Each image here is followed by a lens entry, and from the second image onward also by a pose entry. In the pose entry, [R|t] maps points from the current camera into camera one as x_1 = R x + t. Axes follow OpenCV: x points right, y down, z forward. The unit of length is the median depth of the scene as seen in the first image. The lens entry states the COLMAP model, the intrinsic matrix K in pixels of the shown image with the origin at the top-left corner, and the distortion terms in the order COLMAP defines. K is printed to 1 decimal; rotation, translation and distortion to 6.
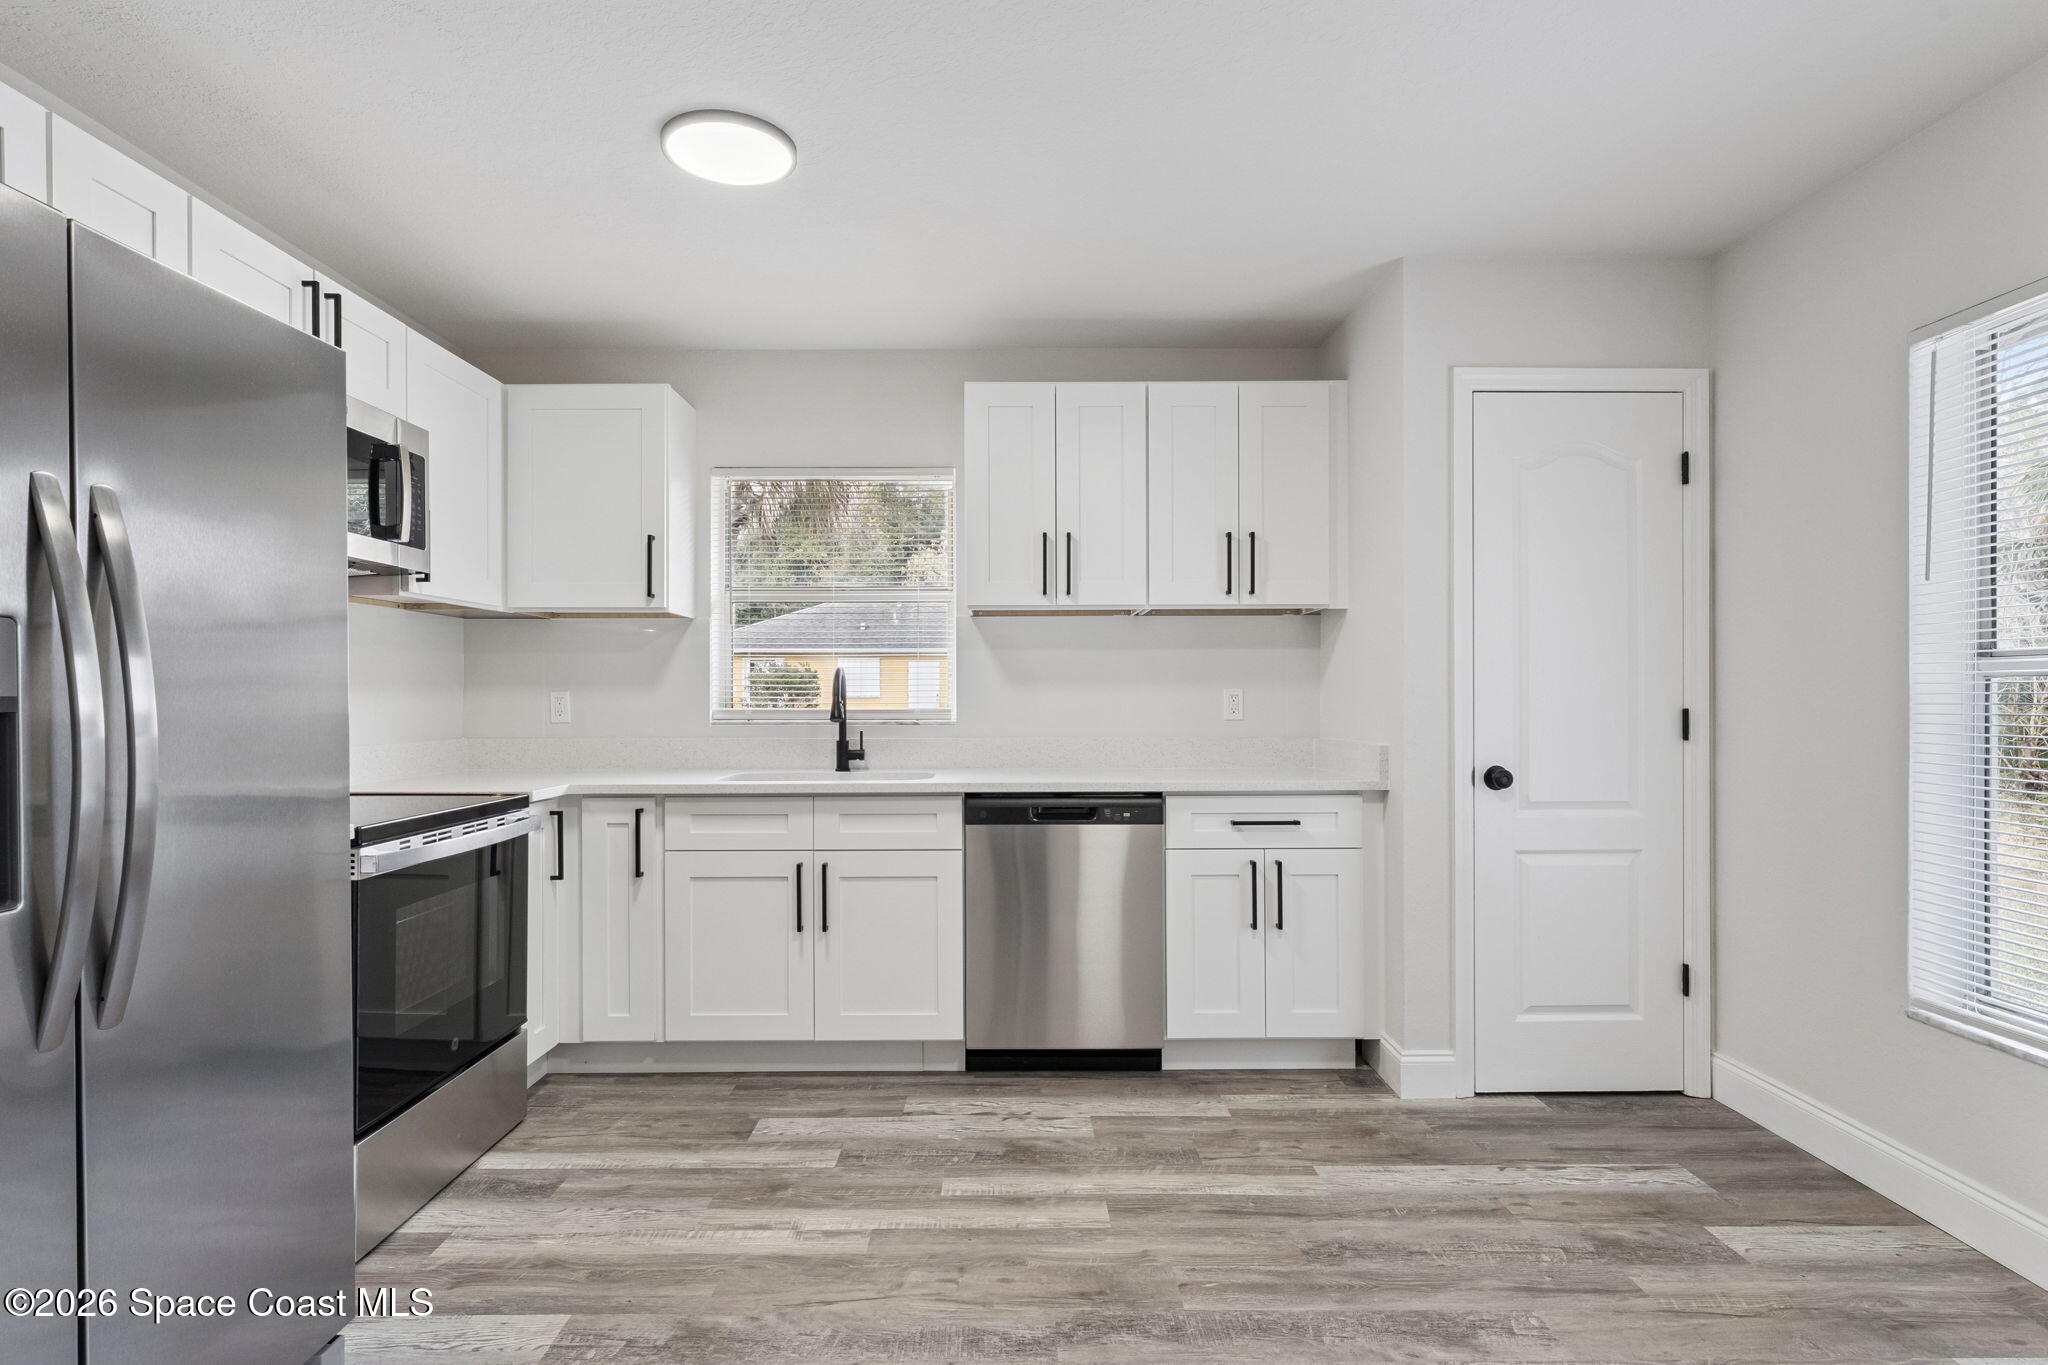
lens RADIAL K [[1047.1, 0, 1015.3], [0, 1047.1, 693.0], [0, 0, 1]] dist [-0.000598, 0.000024]
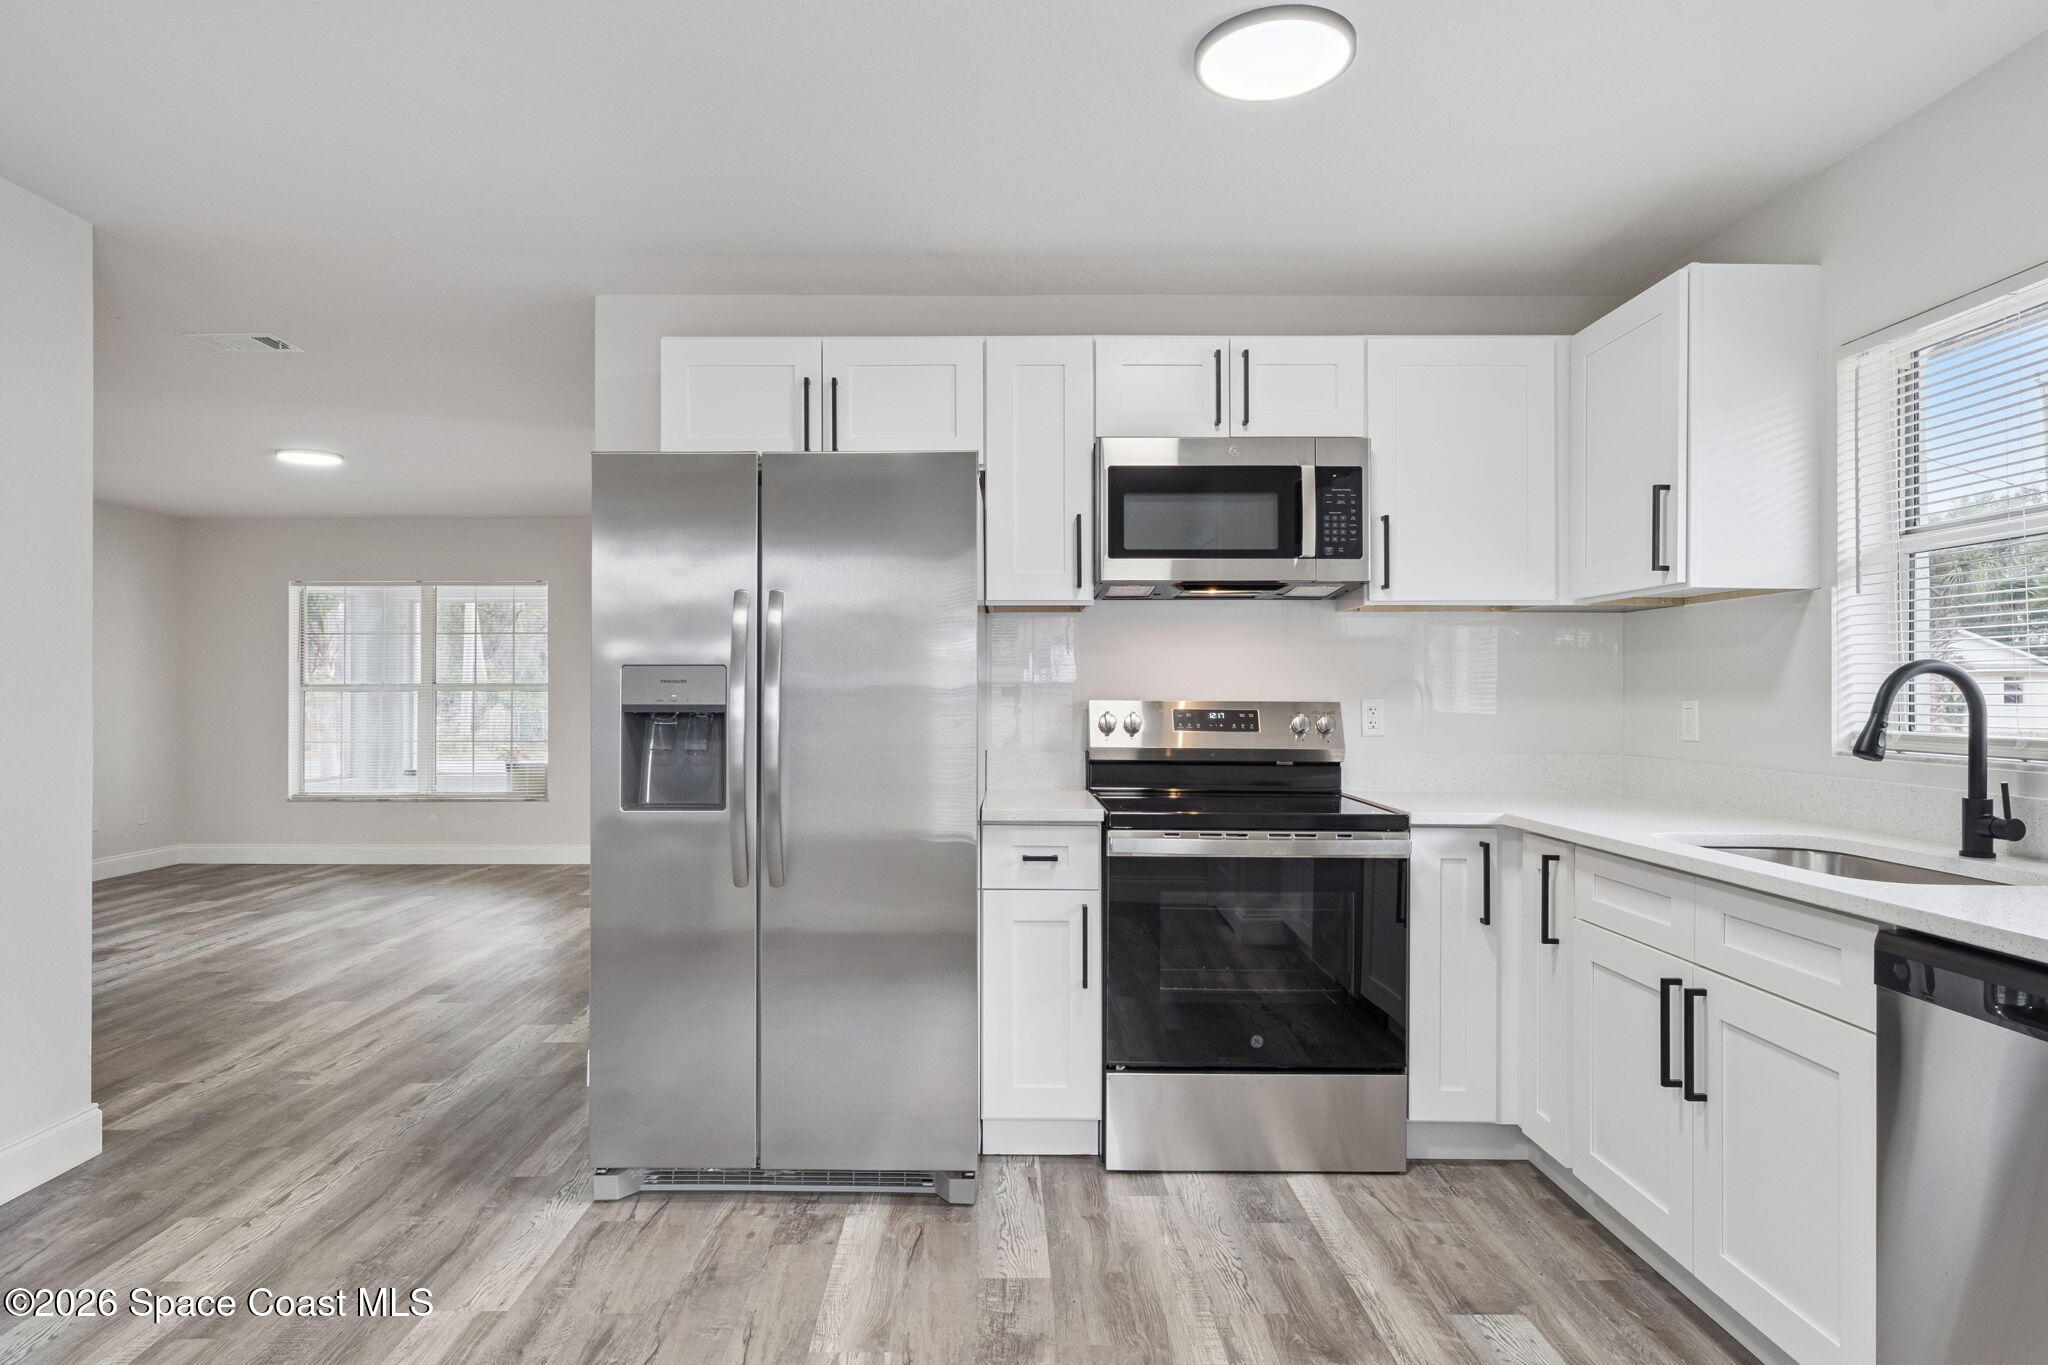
lens RADIAL K [[1155.1, 0, 993.8], [0, 1155.1, 680.6], [0, 0, 1]] dist [0.002048, 0.000331]
pose [[-0.007029, -0.010196, -0.999923, 0.531041], [-0.001974, 0.999946, -0.010182, -0.008280], [0.999973, 0.001902, -0.007049, 0.646088]]
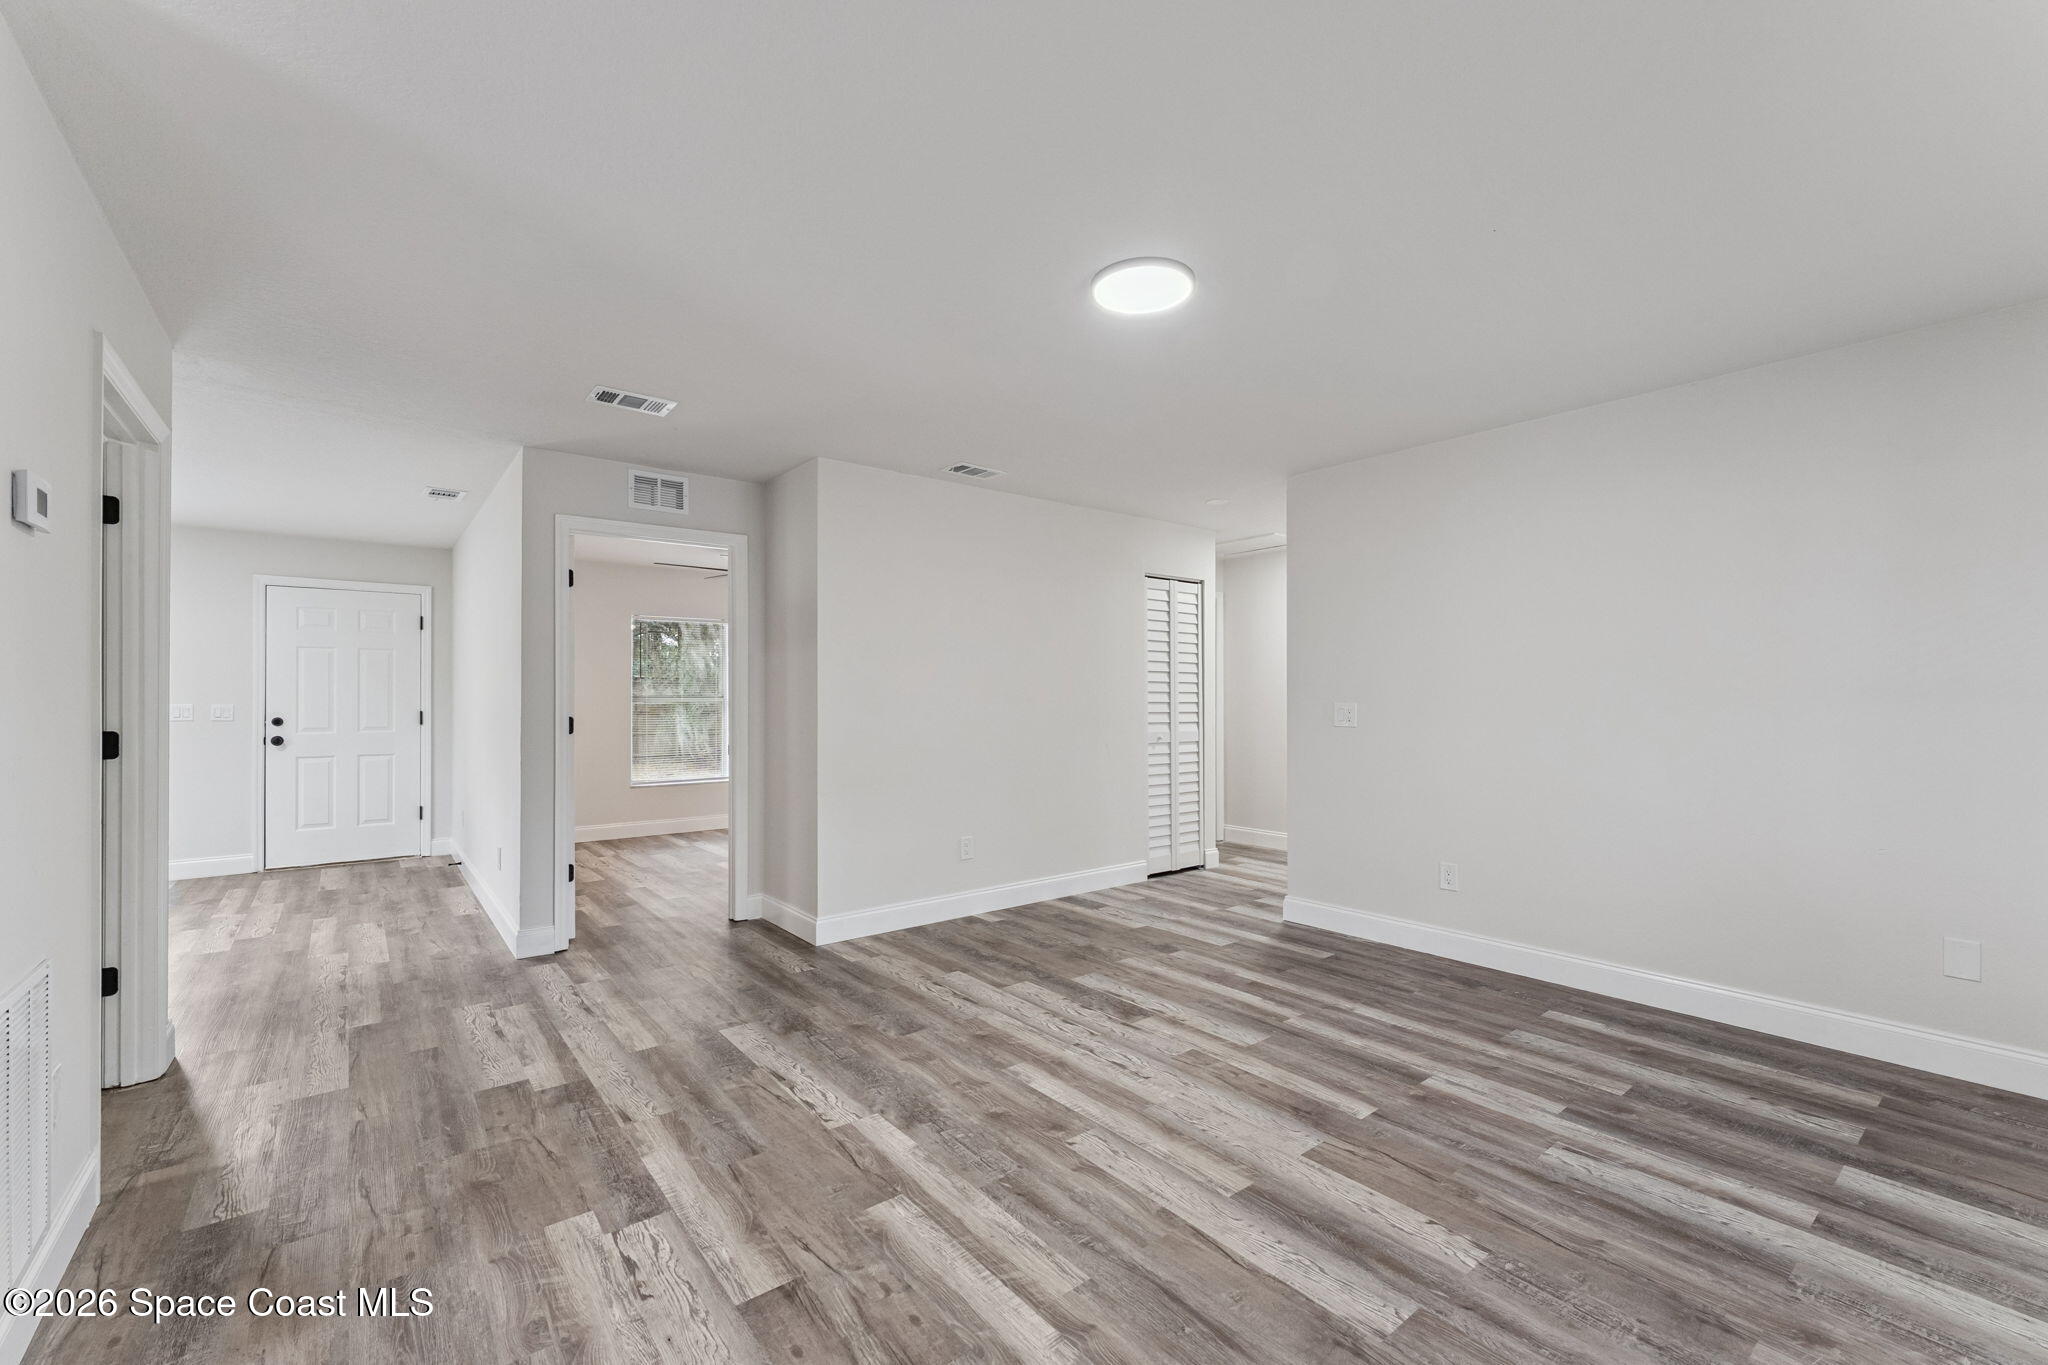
lens RADIAL K [[846.7, 0, 1011.8], [0, 846.7, 693.1], [0, 0, 1]] dist [-0.000158, -0.000100]
pose [[-0.611742, 0.007522, 0.791022, -2.097474], [0.007132, 0.999967, -0.003993, -0.014112], [-0.791025, 0.003199, -0.611775, 0.038619]]
